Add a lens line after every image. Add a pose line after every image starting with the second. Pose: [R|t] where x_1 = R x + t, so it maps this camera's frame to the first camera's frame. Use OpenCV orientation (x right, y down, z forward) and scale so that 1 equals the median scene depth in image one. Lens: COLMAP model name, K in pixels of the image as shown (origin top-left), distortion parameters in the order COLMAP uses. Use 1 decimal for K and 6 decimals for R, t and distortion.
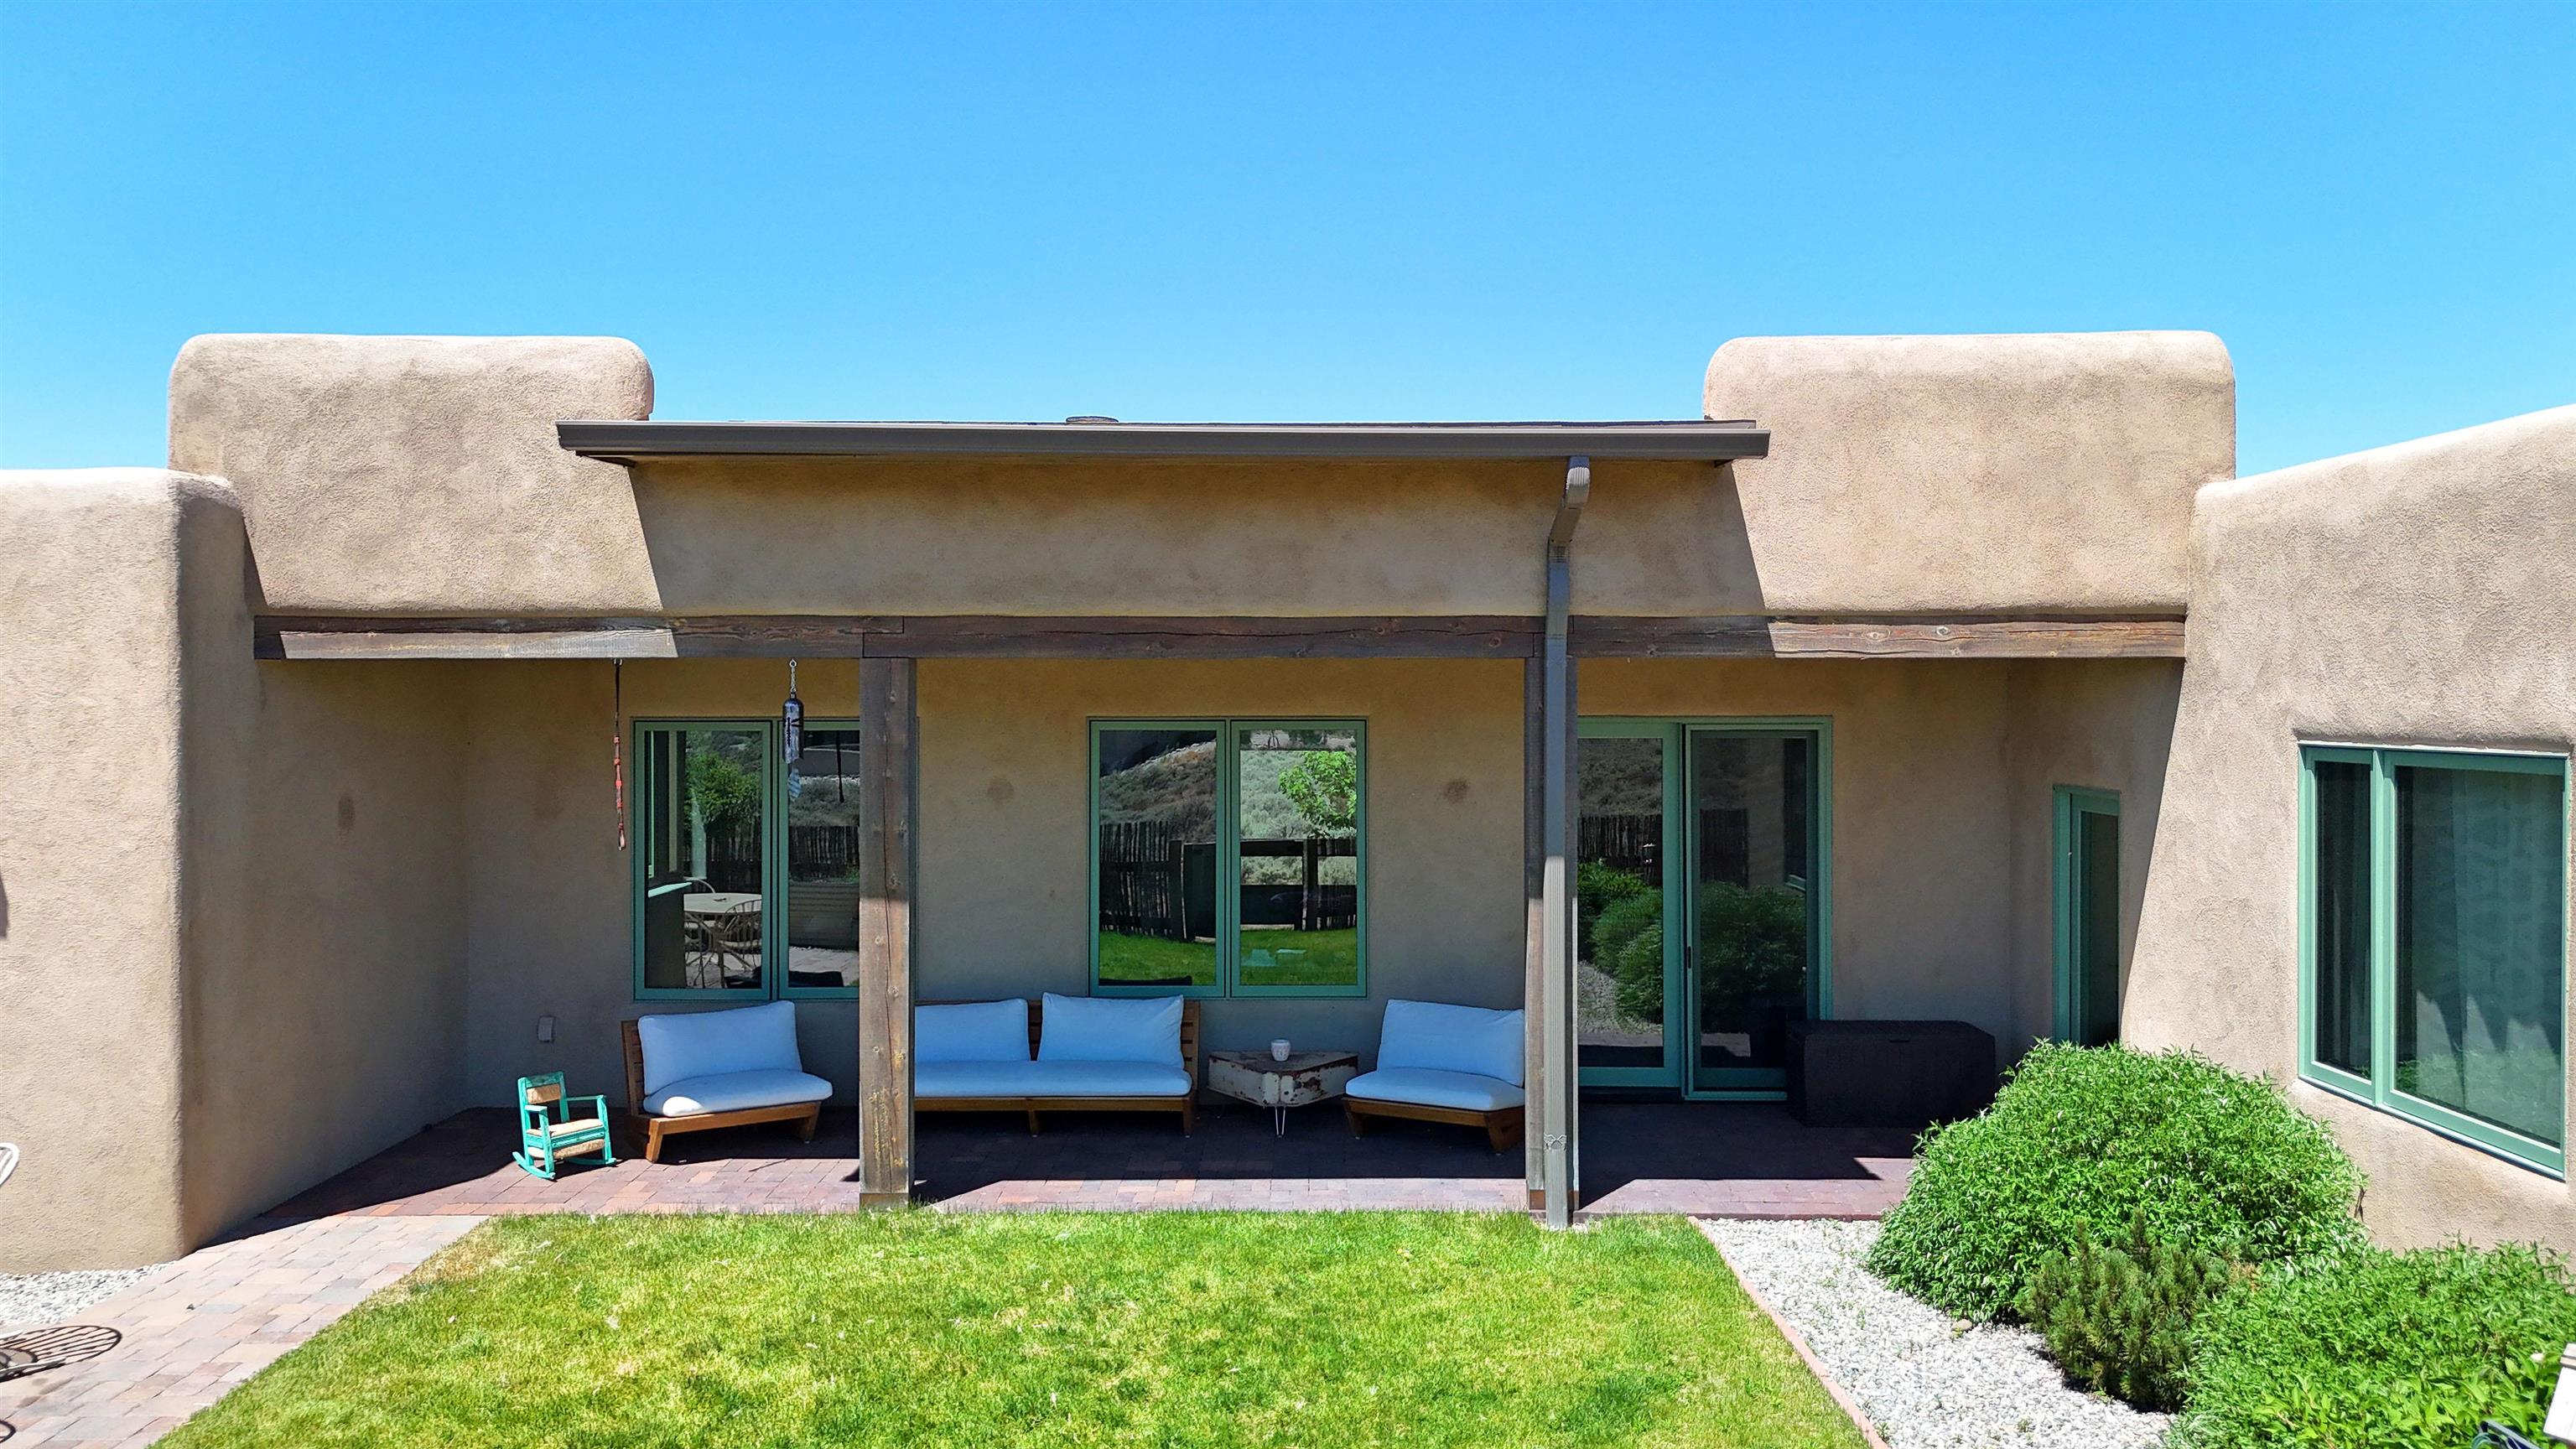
lens RADIAL K [[1902.4, 0, 1288.0], [0, 1902.4, 724.5], [0, 0, 1]] dist [0.066659, -0.051272]
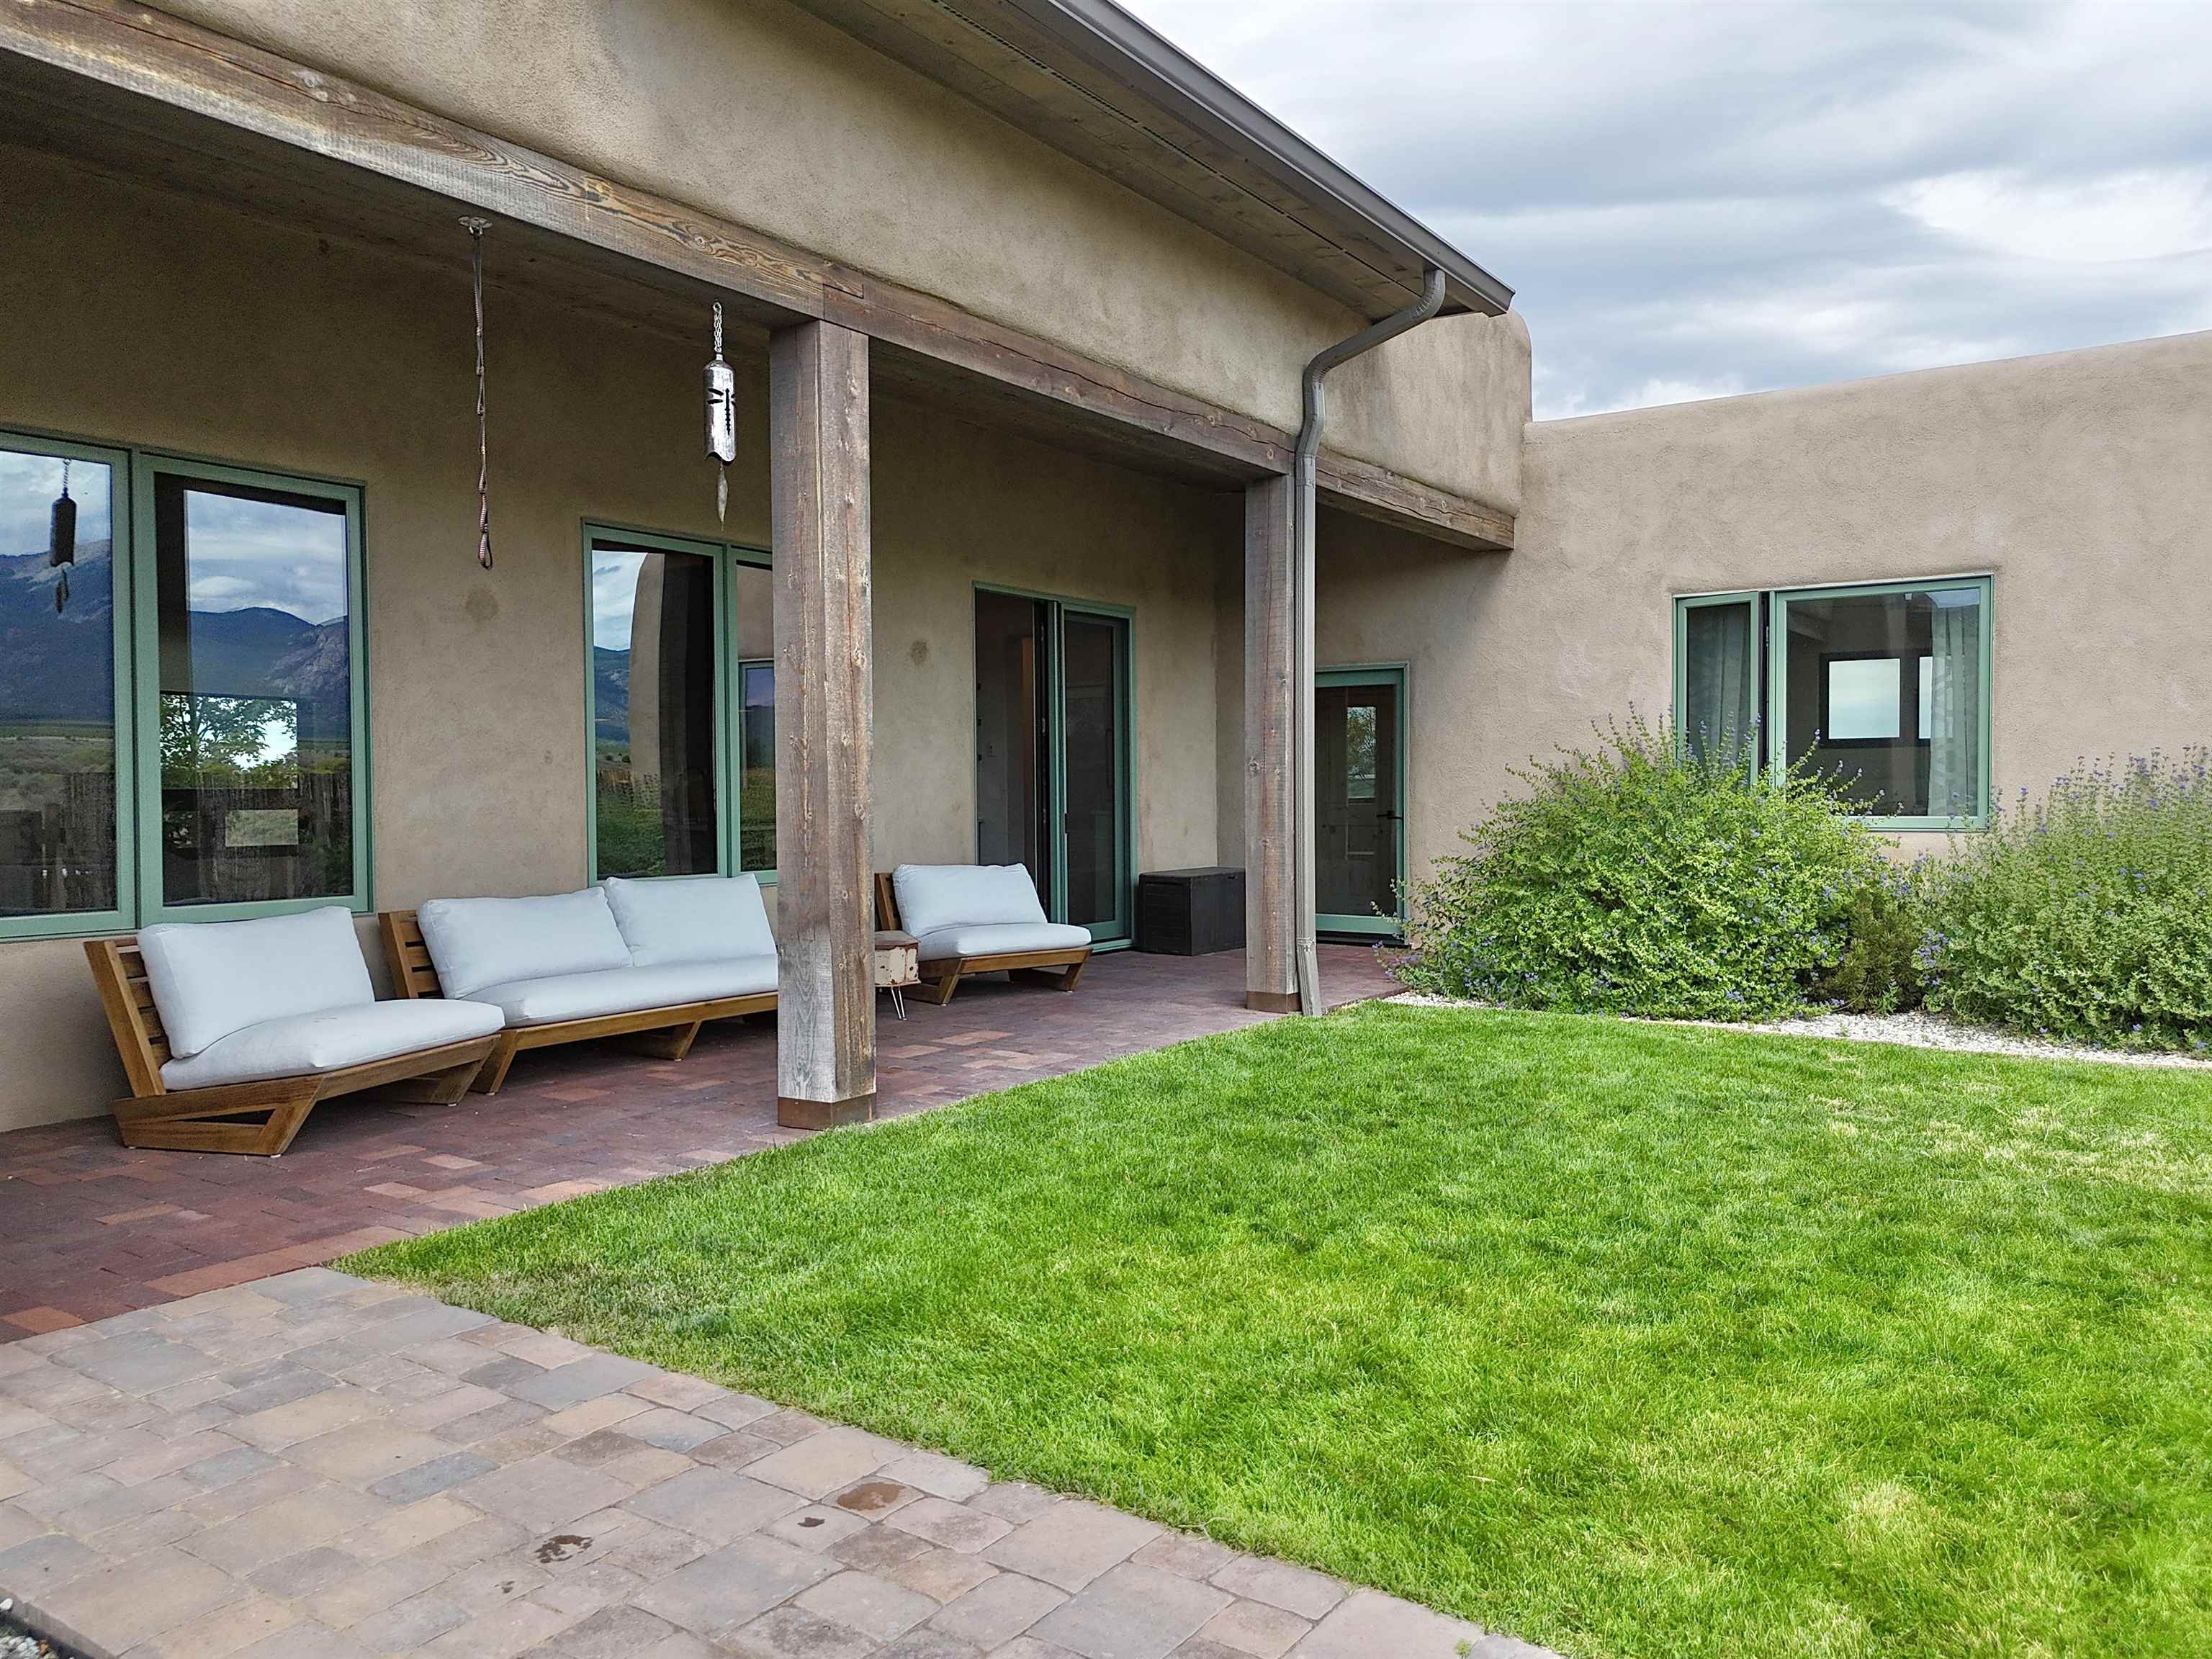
lens RADIAL K [[1623.9, 0, 1106.0], [0, 1623.9, 829.5], [0, 0, 1]] dist [0.064894, -0.050937]
pose [[0.547149, -0.021326, 0.836763, -0.665019], [0.020525, 0.999717, 0.012059, 0.142894], [-0.836783, 0.010576, 0.547432, 0.600970]]
